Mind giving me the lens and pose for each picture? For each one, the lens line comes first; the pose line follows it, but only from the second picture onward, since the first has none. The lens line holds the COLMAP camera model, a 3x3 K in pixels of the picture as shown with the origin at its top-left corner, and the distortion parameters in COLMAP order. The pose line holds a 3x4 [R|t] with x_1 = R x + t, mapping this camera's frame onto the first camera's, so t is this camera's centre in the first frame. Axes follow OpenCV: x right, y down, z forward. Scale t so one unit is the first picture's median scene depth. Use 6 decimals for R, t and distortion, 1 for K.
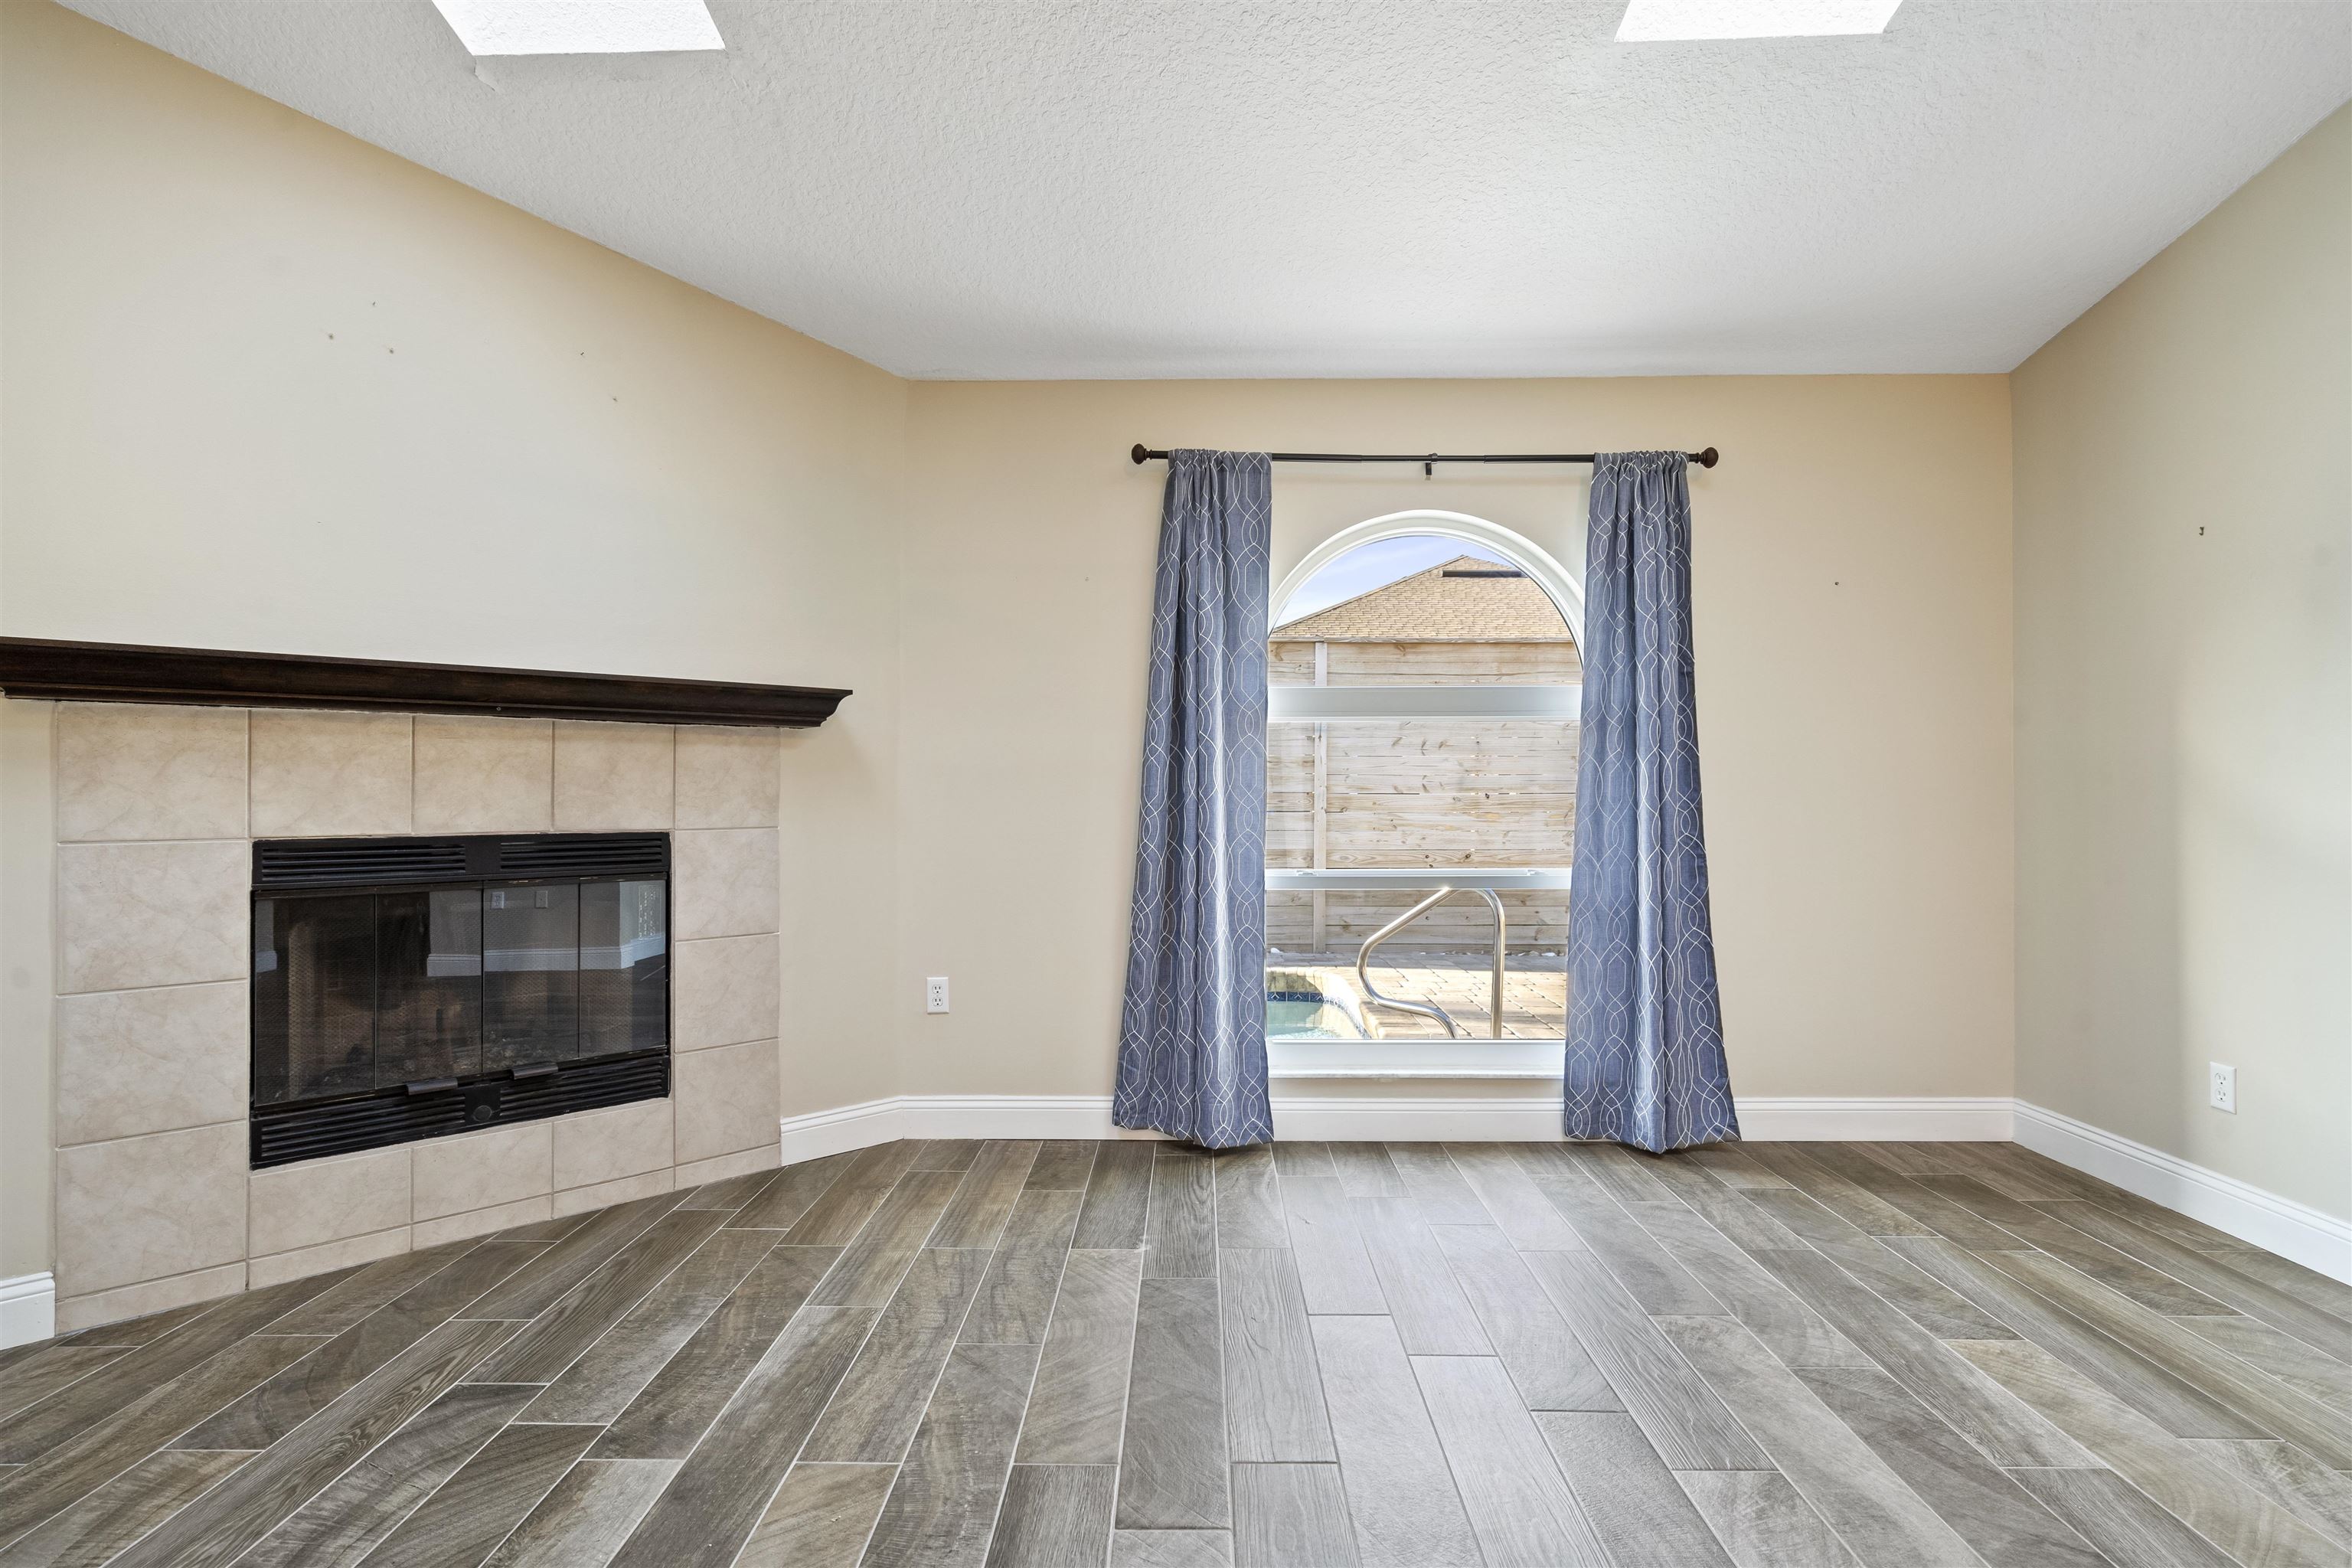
lens RADIAL K [[1175.4, 0, 1172.4], [0, 1175.4, 790.6], [0, 0, 1]] dist [0.002162, 0.001031]
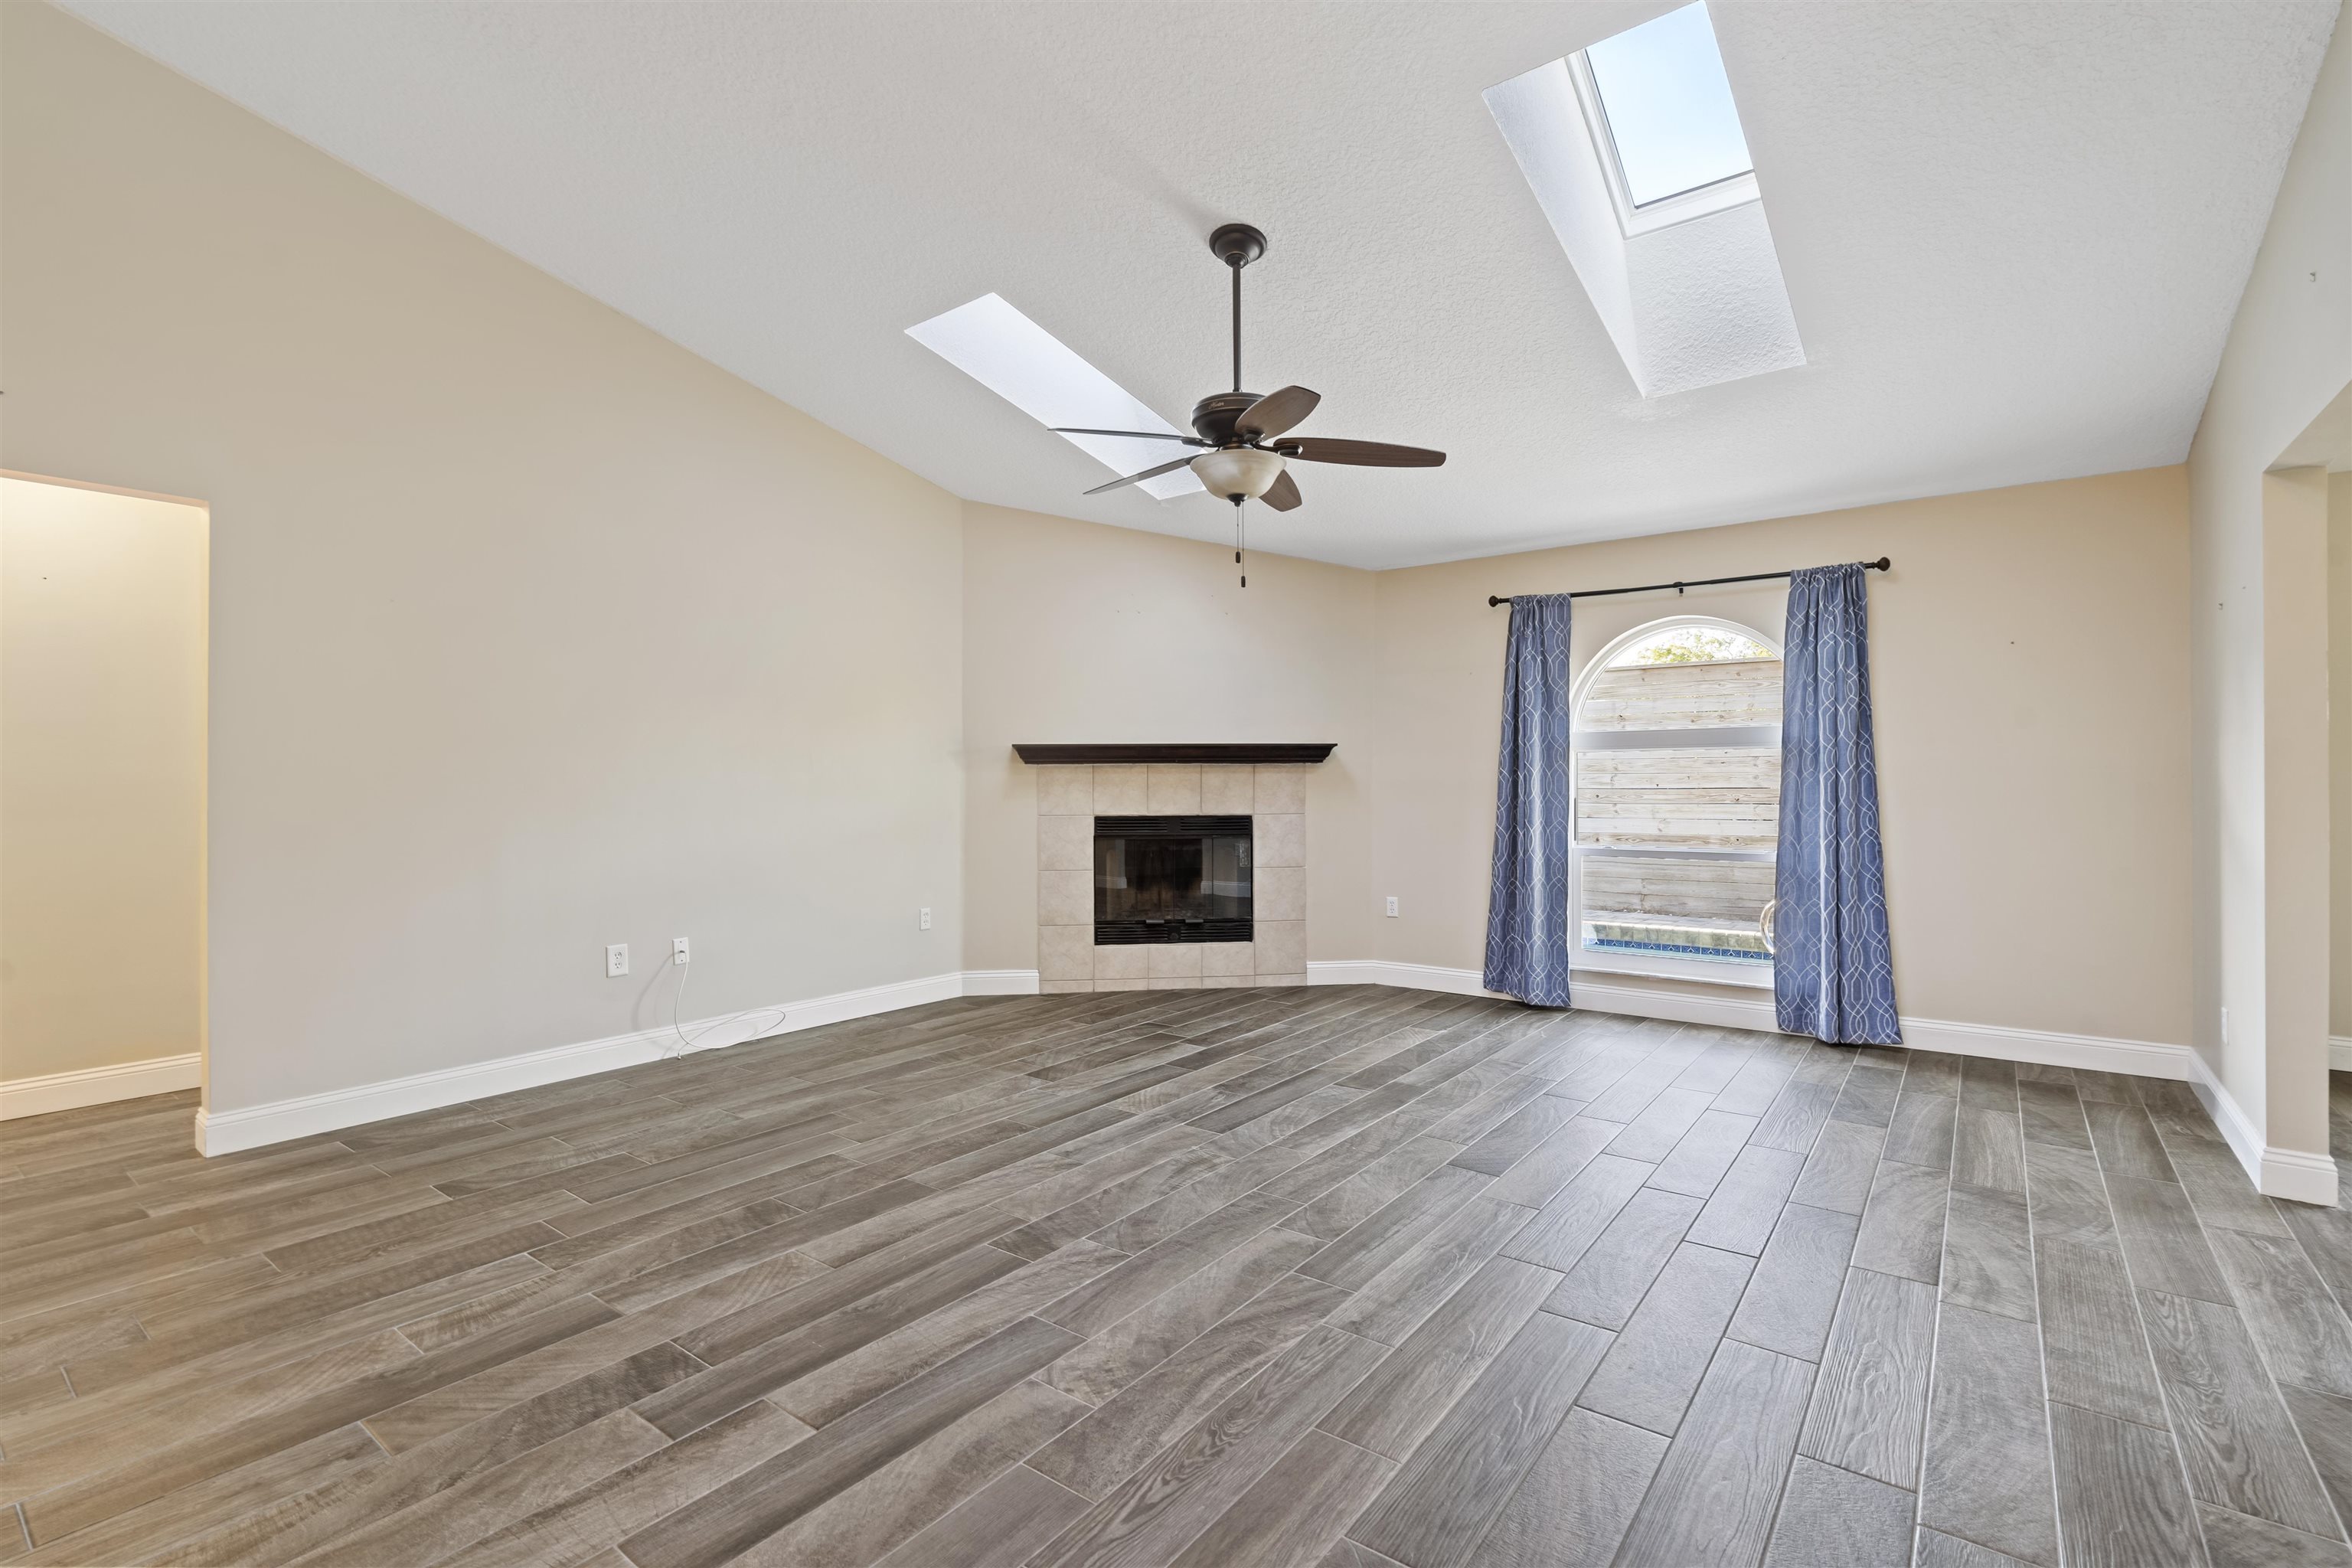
lens RADIAL K [[1064.3, 0, 1176.0], [0, 1064.3, 784.0], [0, 0, 1]] dist [-0.004386, 0.000325]
pose [[0.805412, -0.000848, -0.592715, 0.583100], [0.004125, 0.999983, 0.004174, -0.028639], [0.592701, -0.005807, 0.805401, -0.601839]]
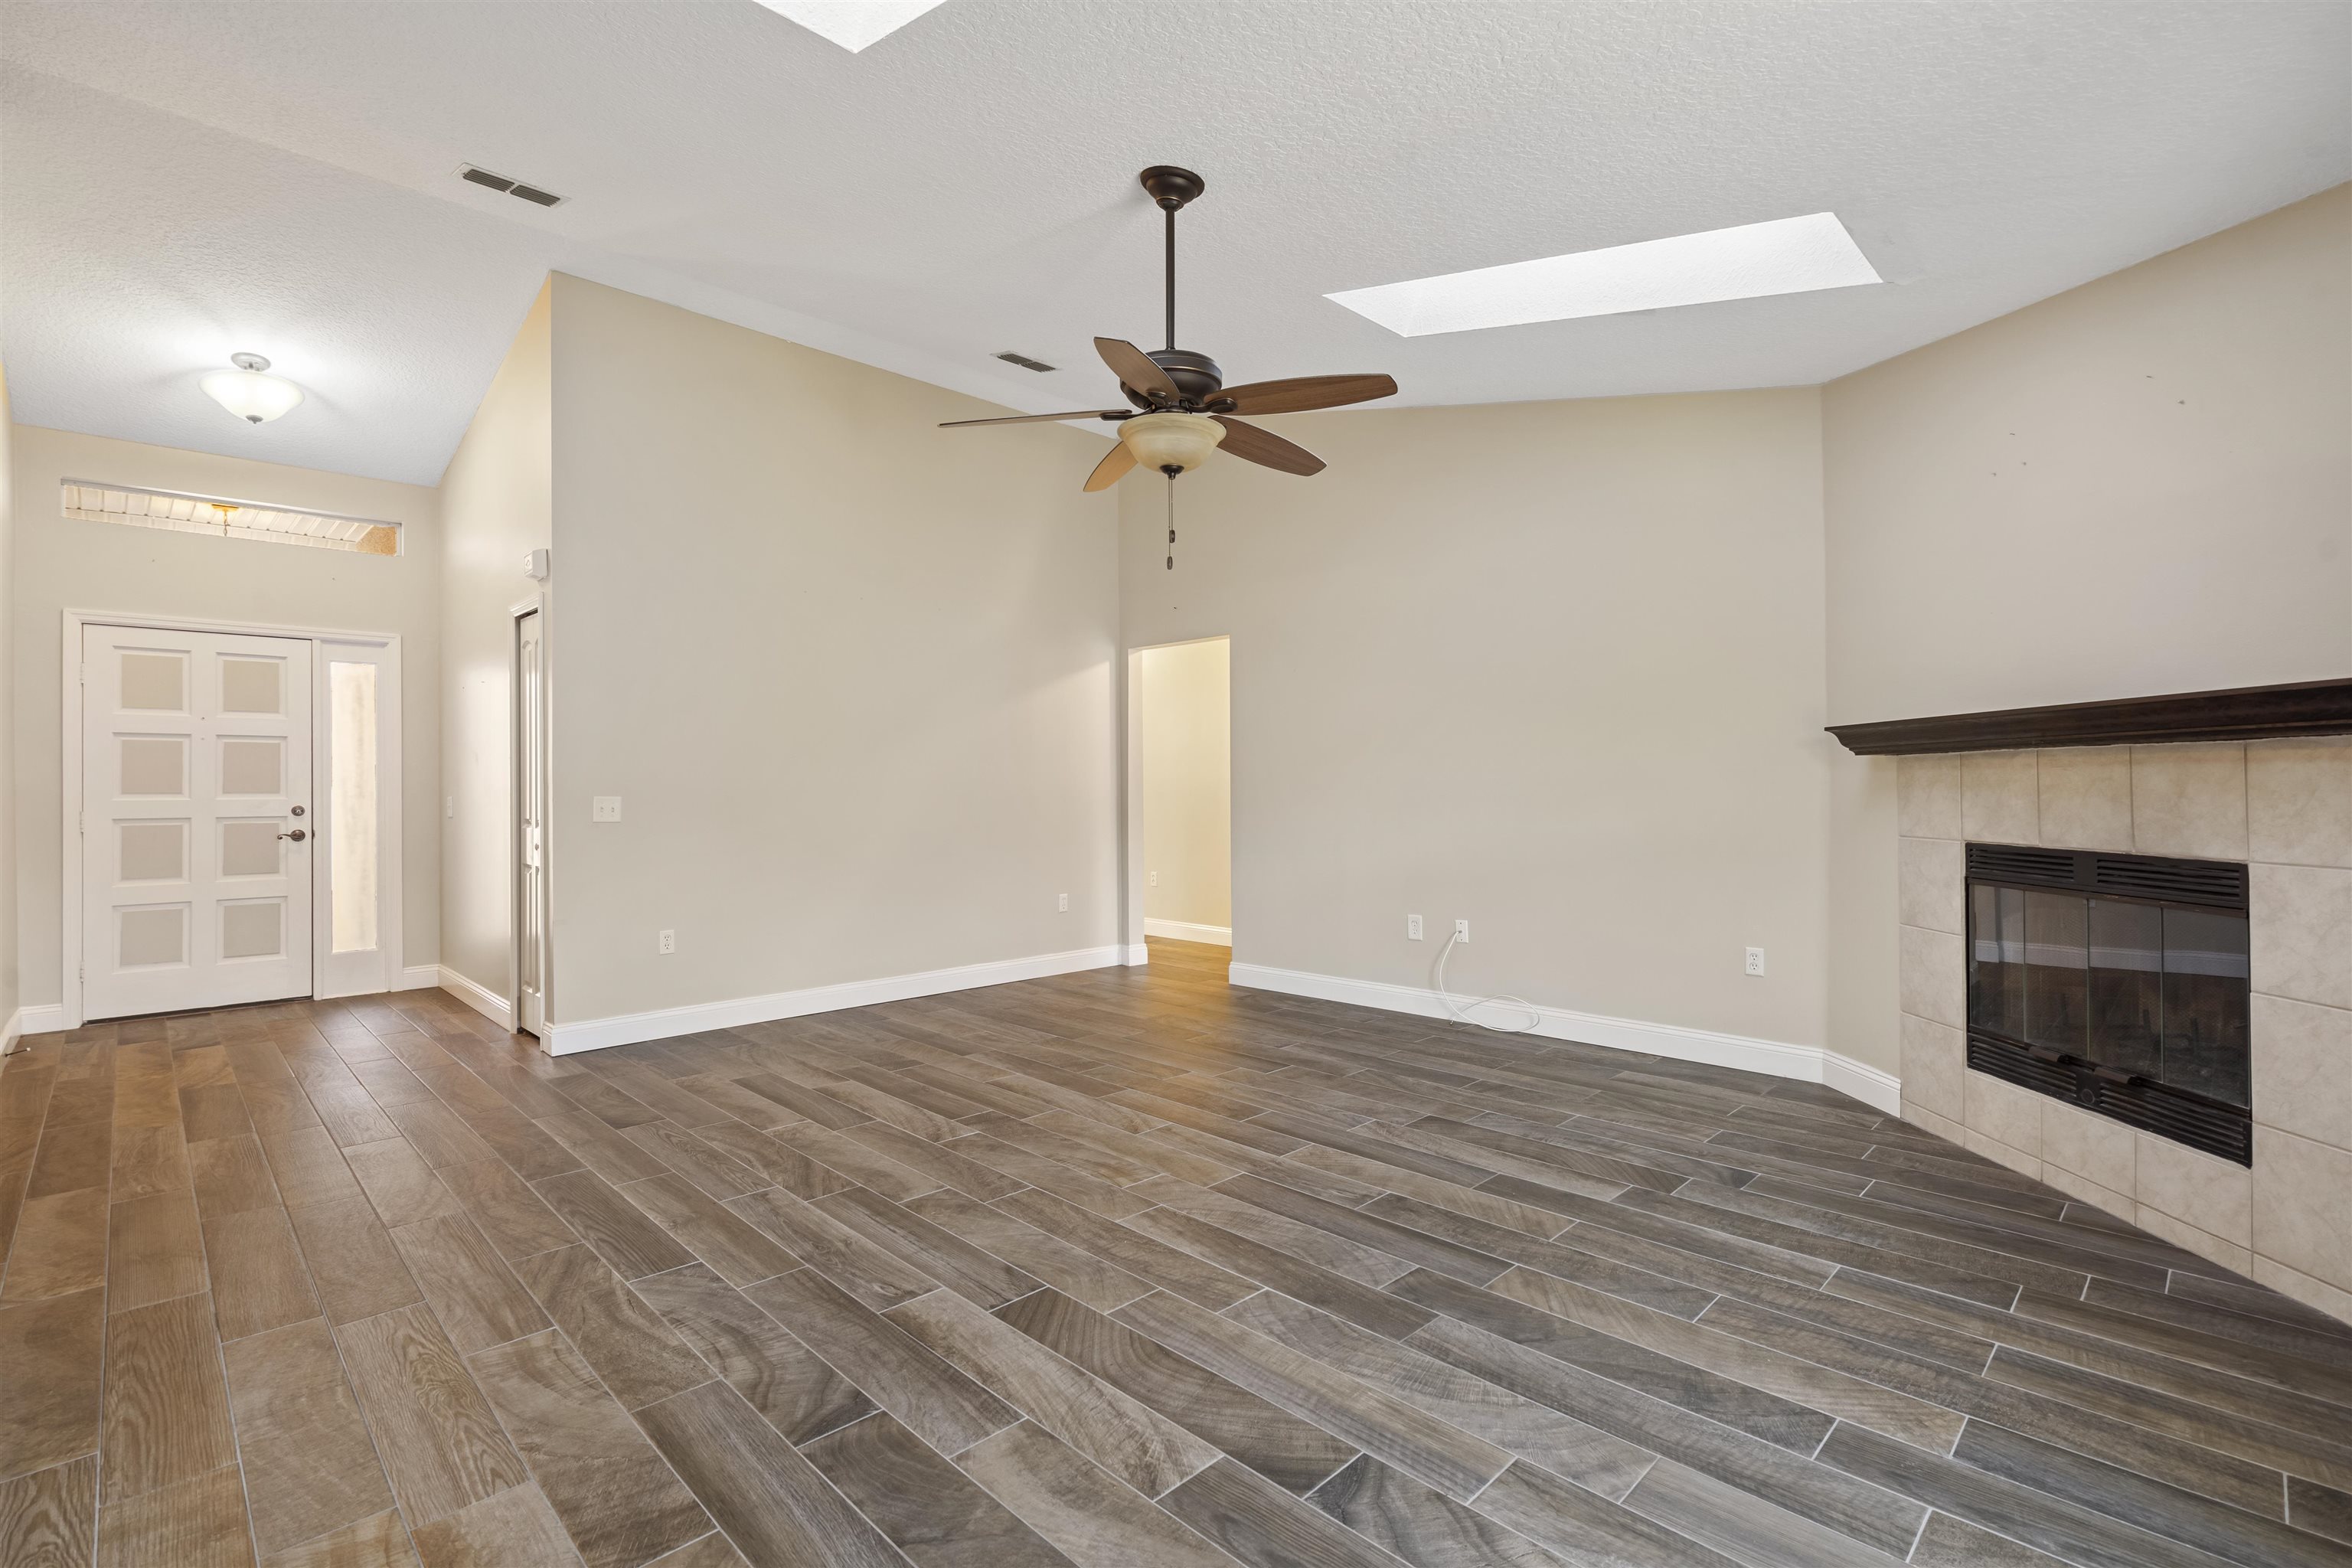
lens RADIAL K [[1064.3, 0, 1176.0], [0, 1064.3, 784.0], [0, 0, 1]] dist [-0.004386, 0.000325]
pose [[-0.696127, 0.003360, -0.717911, 0.683154], [0.007063, 0.999973, -0.002169, -0.027595], [0.717884, -0.006580, -0.696131, 0.974529]]
